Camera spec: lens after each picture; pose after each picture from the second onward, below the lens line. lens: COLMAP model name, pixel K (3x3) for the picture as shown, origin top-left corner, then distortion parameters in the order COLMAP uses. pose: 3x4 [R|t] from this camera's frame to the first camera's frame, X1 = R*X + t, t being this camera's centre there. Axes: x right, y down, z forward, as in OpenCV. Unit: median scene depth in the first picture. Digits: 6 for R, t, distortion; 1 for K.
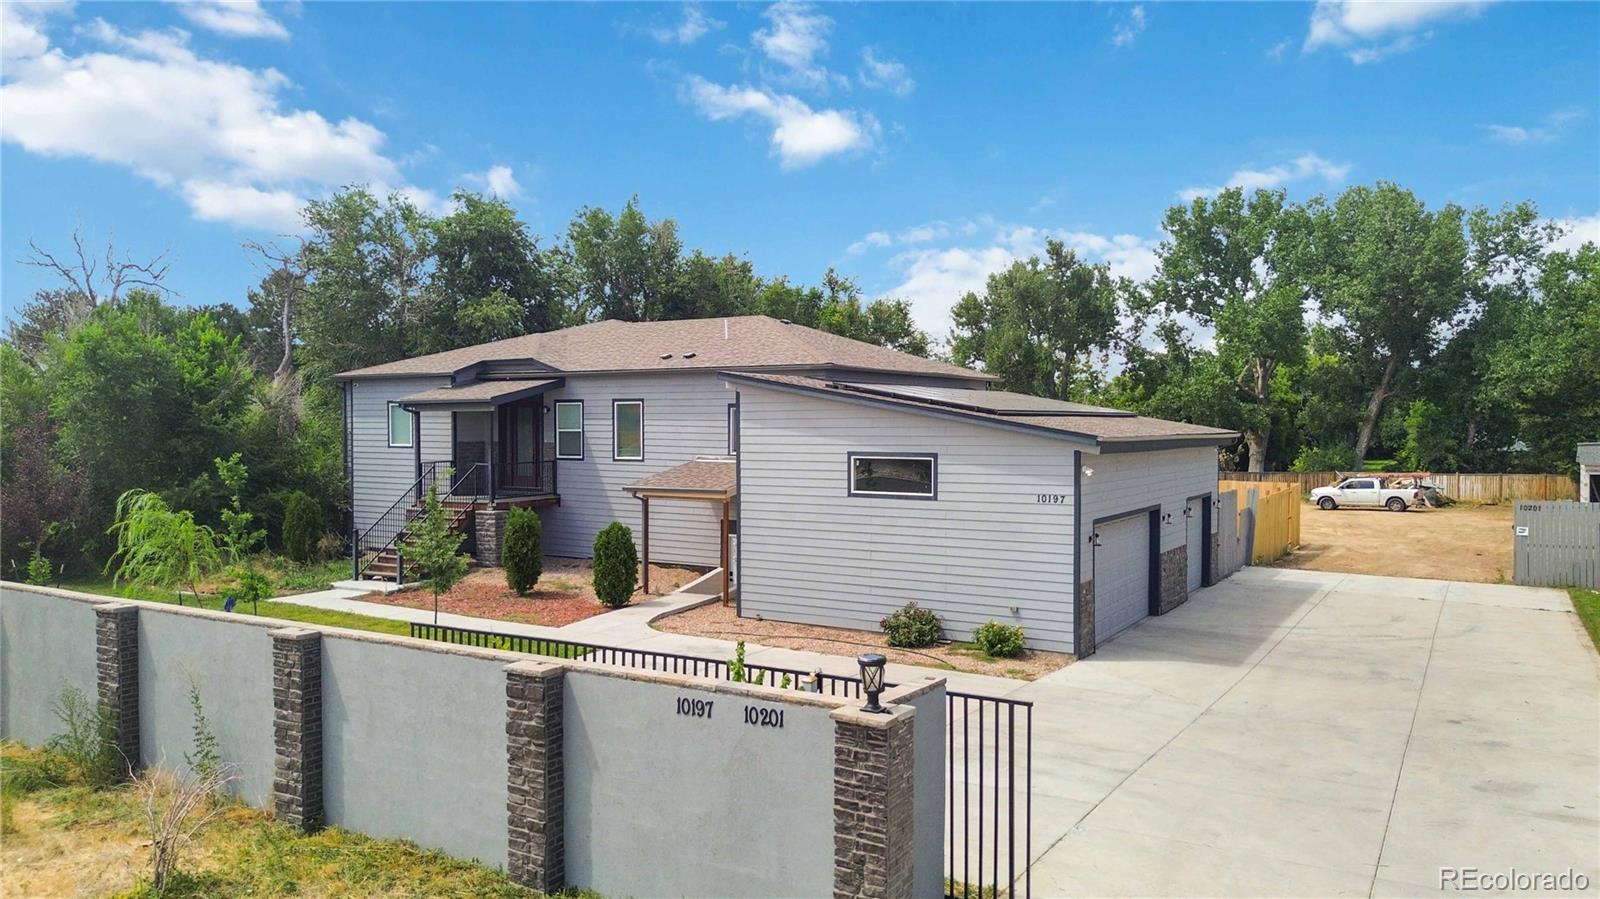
lens RADIAL K [[1168.5, 0, 800.0], [0, 1168.5, 449.5], [0, 0, 1]] dist [0.015382, -0.006794]
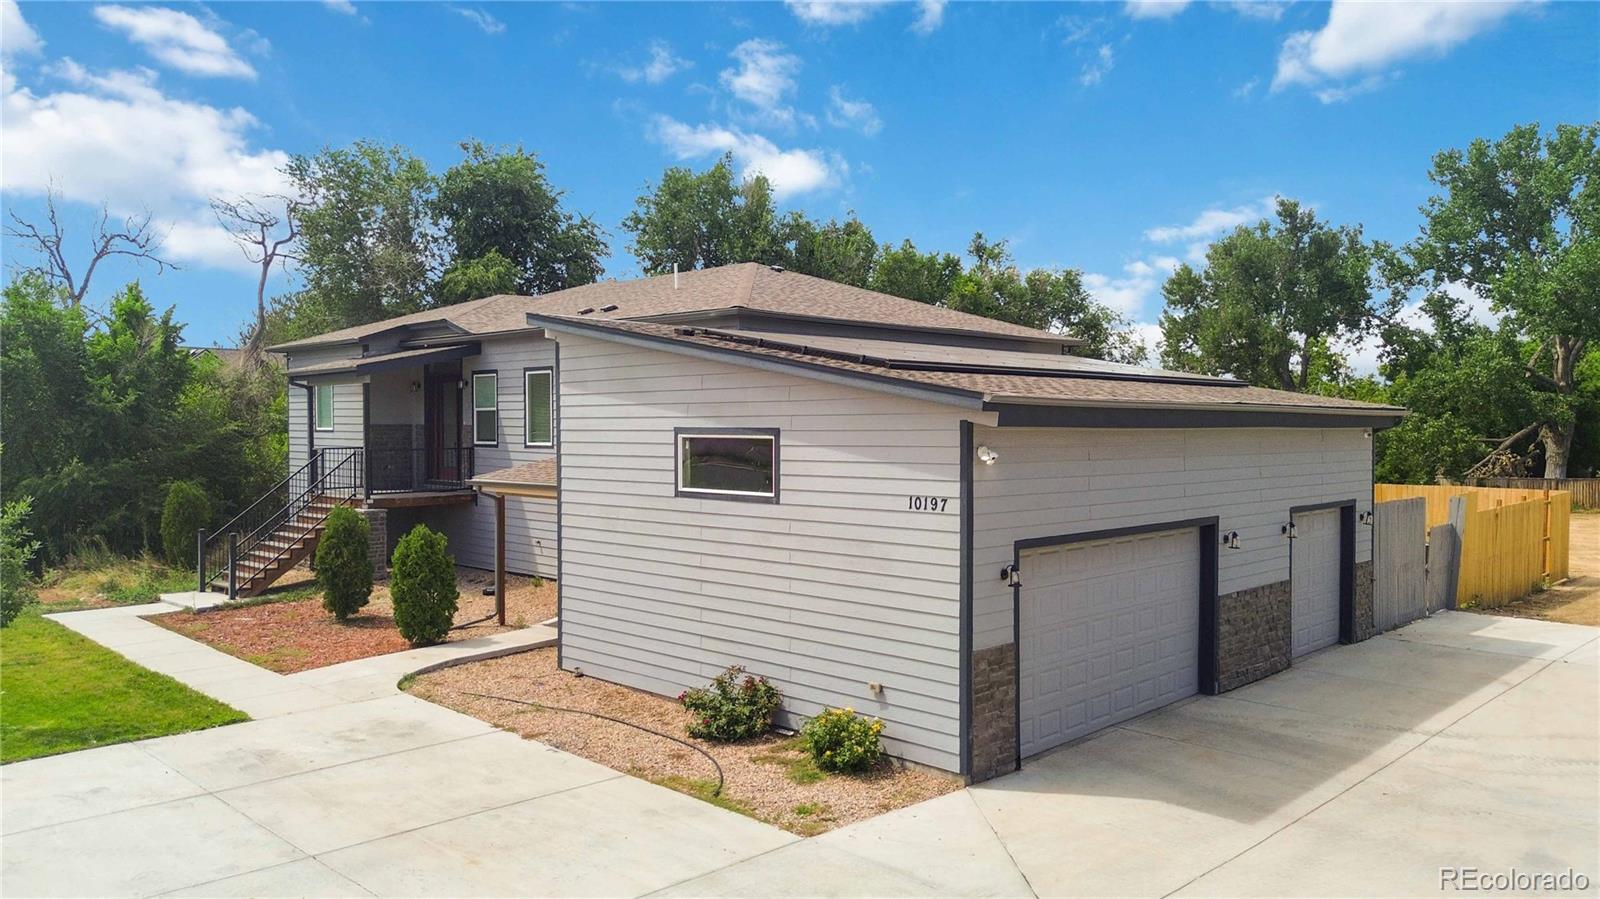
lens RADIAL K [[1168.5, 0, 800.0], [0, 1168.5, 449.5], [0, 0, 1]] dist [0.015382, -0.006794]
pose [[0.973718, 0.005271, -0.227697, 0.164923], [-0.005852, 0.999981, -0.001875, 0.009636], [0.227683, 0.003158, 0.973730, 0.241697]]
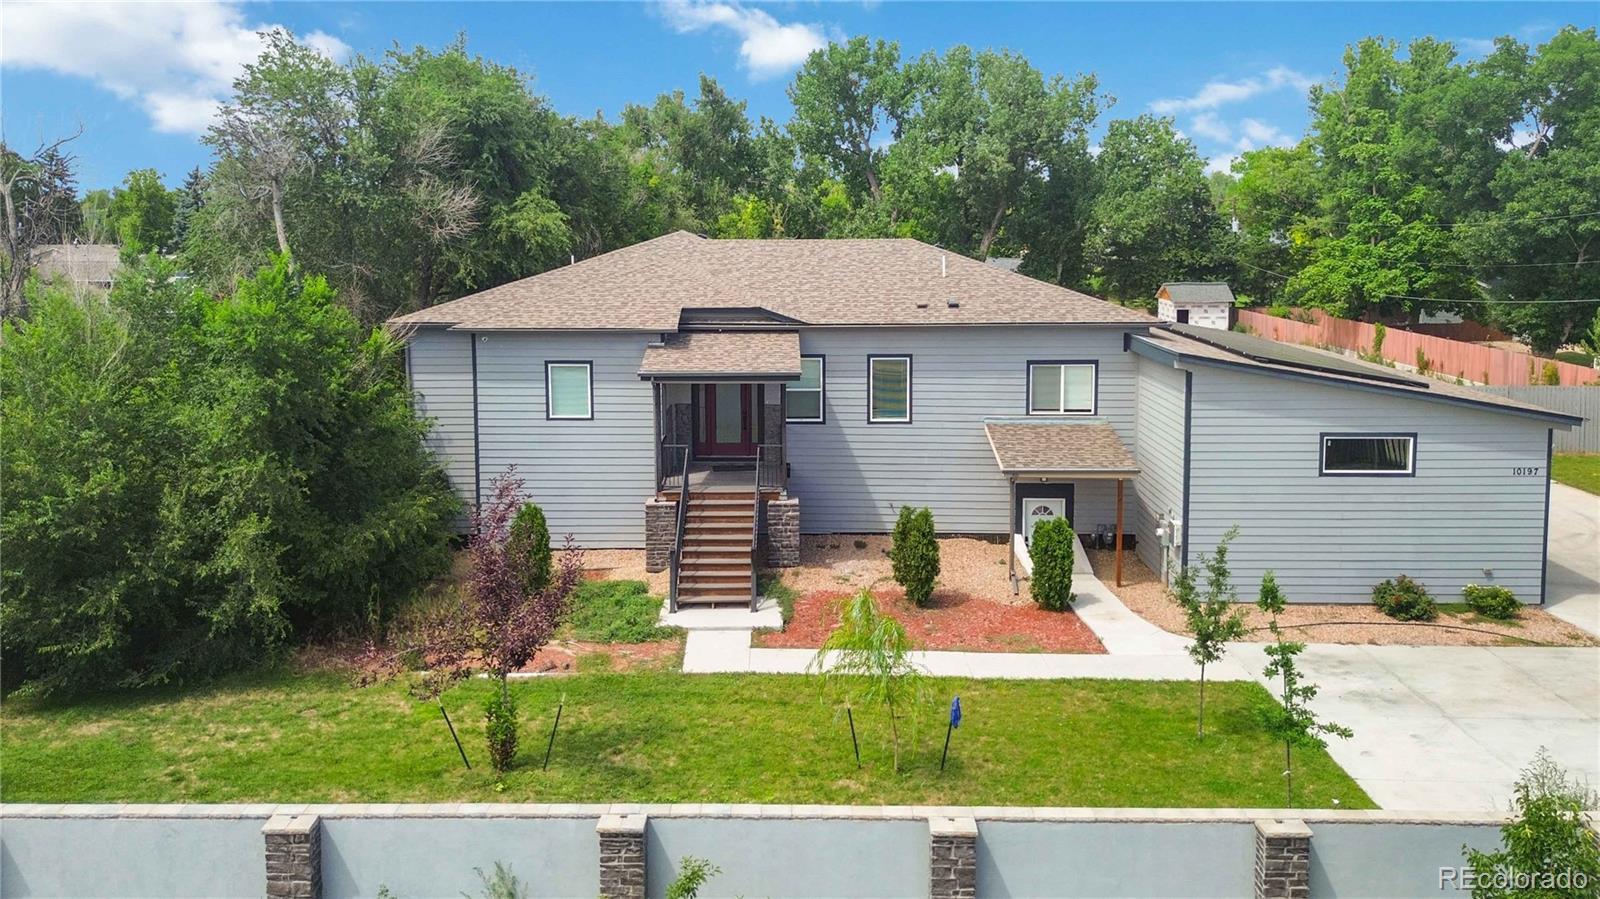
lens RADIAL K [[1212.6, 0, 778.1], [0, 1212.6, 323.4], [0, 0, 1]] dist [0.006094, -0.005607]
pose [[0.868798, -0.049443, 0.492693, -0.565266], [0.015763, 0.997260, 0.072281, -0.112881], [-0.494916, -0.055031, 0.867196, 0.204804]]
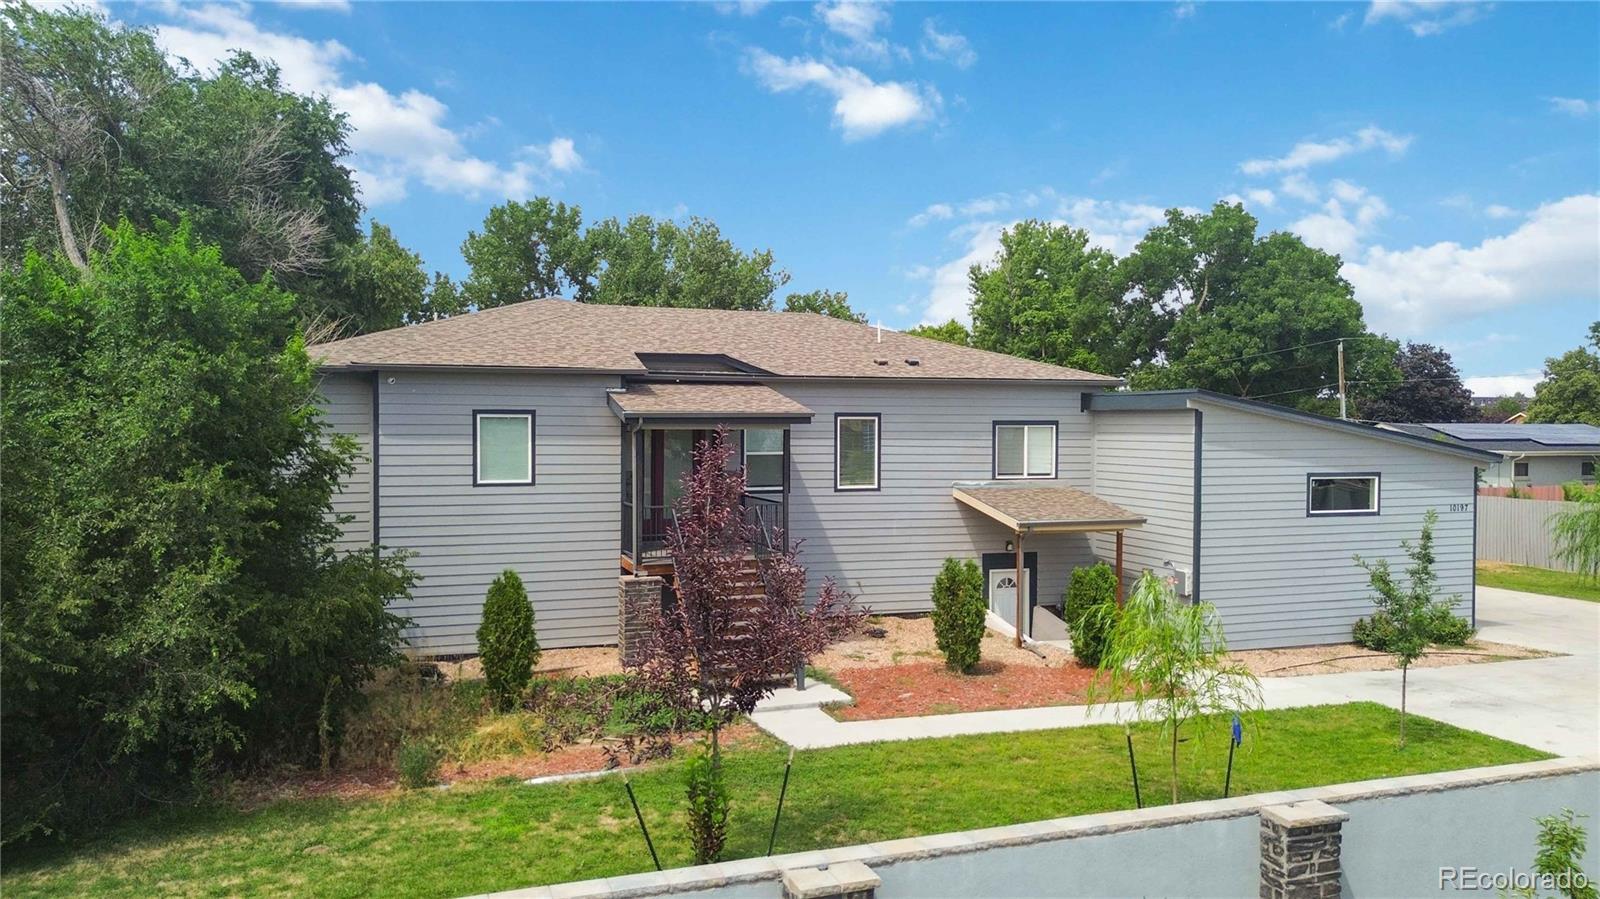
lens RADIAL K [[1168.5, 0, 800.0], [0, 1168.5, 449.5], [0, 0, 1]] dist [0.015382, -0.006794]
pose [[0.632758, -0.015248, 0.774199, -0.661632], [0.014356, 0.999865, 0.007959, -0.021213], [-0.774216, 0.006078, 0.632892, 0.441975]]
